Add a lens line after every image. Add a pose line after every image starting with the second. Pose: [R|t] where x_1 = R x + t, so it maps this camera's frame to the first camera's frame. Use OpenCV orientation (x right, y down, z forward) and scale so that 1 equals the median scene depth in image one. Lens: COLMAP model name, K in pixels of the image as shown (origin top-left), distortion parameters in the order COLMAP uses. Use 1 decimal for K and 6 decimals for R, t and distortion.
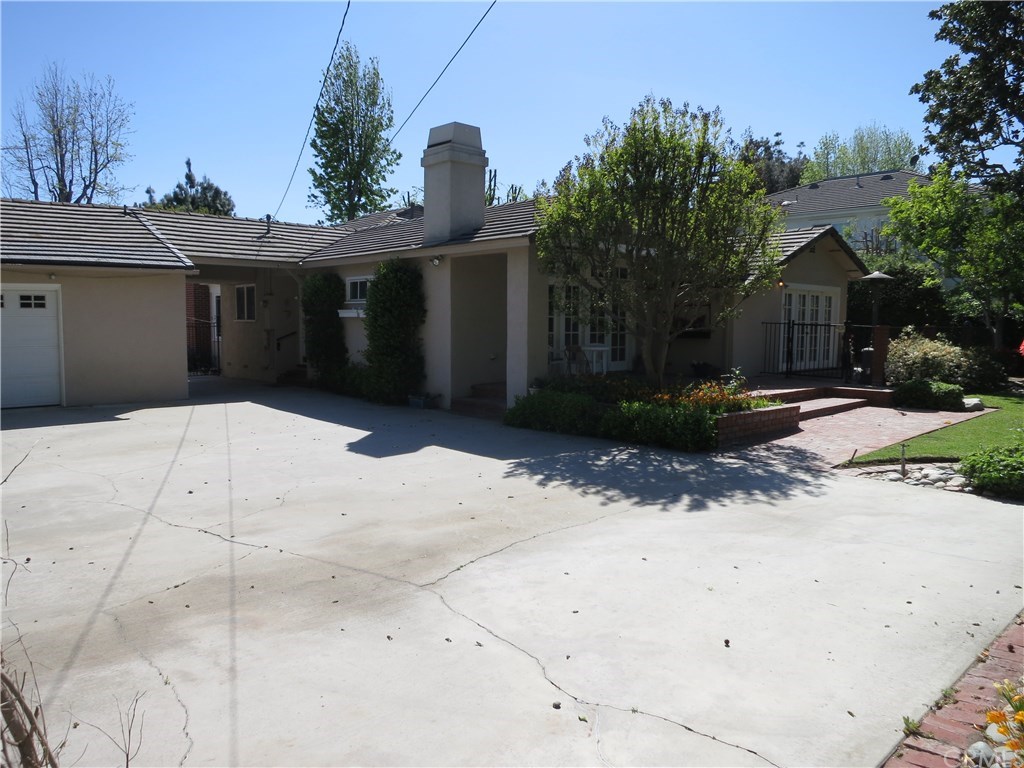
lens RADIAL K [[738.5, 0, 508.9], [0, 738.5, 387.0], [0, 0, 1]] dist [-0.044514, 0.009797]
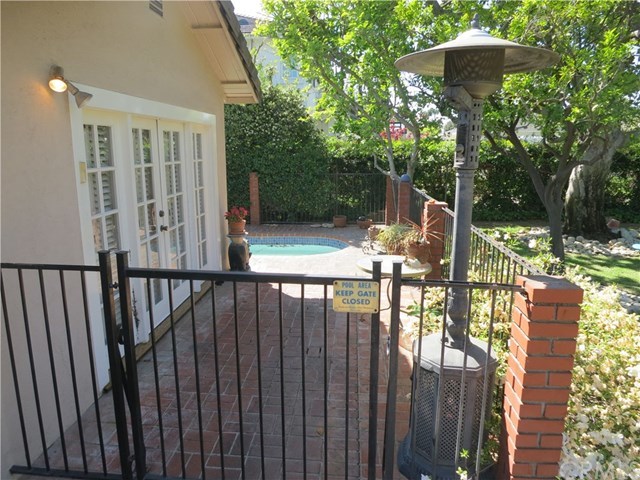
lens RADIAL K [[461.6, 0, 318.0], [0, 461.6, 241.9], [0, 0, 1]] dist [-0.044514, 0.009797]
pose [[0.728006, -0.141014, 0.670912, 0.400224], [0.062502, 0.988194, 0.139879, -0.127705], [-0.682716, -0.059900, 0.728224, 1.015946]]
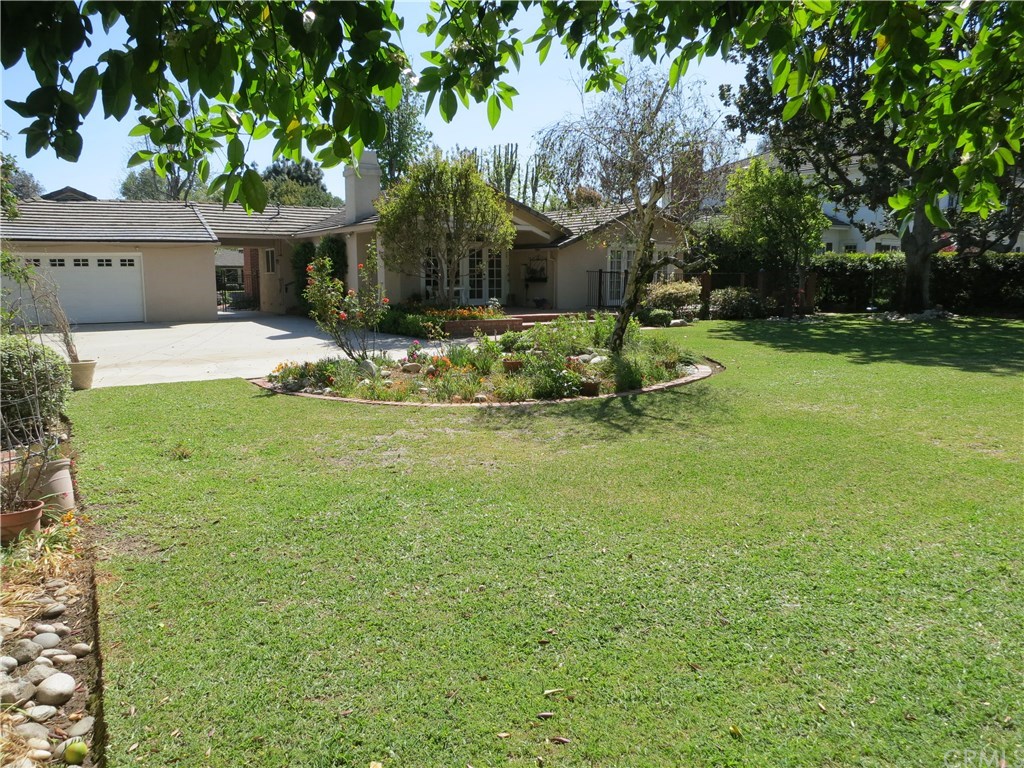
lens RADIAL K [[738.5, 0, 508.9], [0, 738.5, 387.0], [0, 0, 1]] dist [-0.044514, 0.009797]
pose [[0.987013, 0.017522, -0.159683, 0.522234], [-0.007502, 0.997977, 0.063139, 0.062294], [0.160466, -0.061121, 0.985147, -0.589893]]
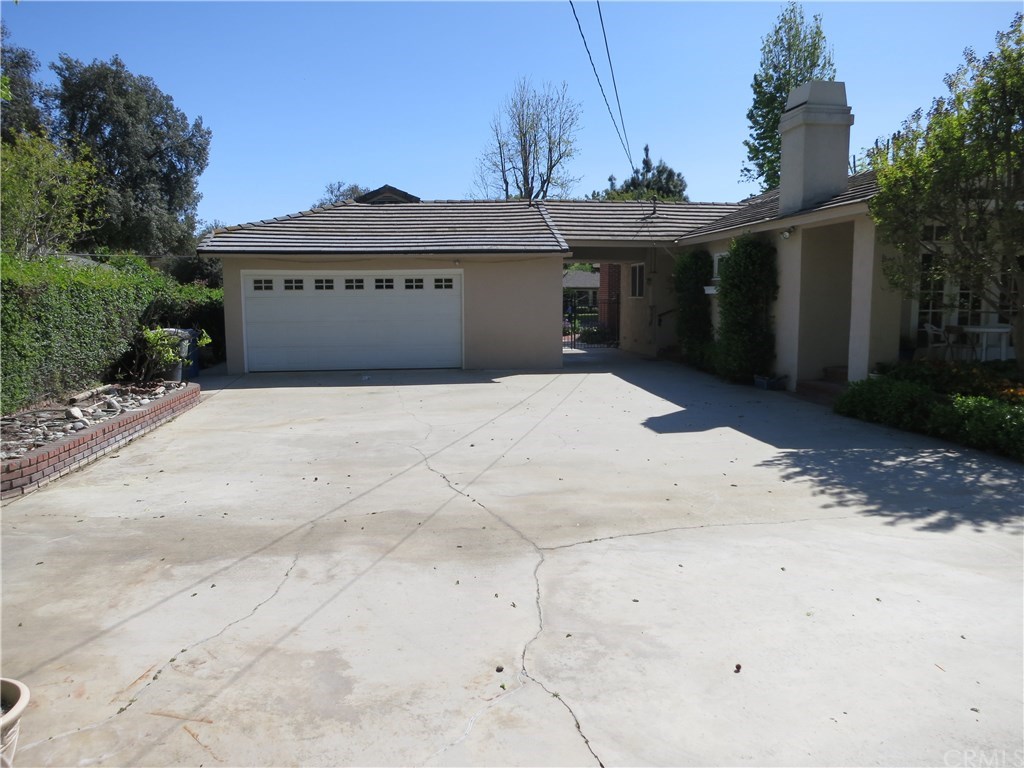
lens RADIAL K [[732.5, 0, 507.8], [0, 732.5, 382.7], [0, 0, 1]] dist [-0.041287, 0.002436]
pose [[0.814446, 0.058033, -0.577330, 0.155610], [-0.041440, 0.998263, 0.041885, -0.005091], [0.578757, -0.010189, 0.815436, 0.036685]]
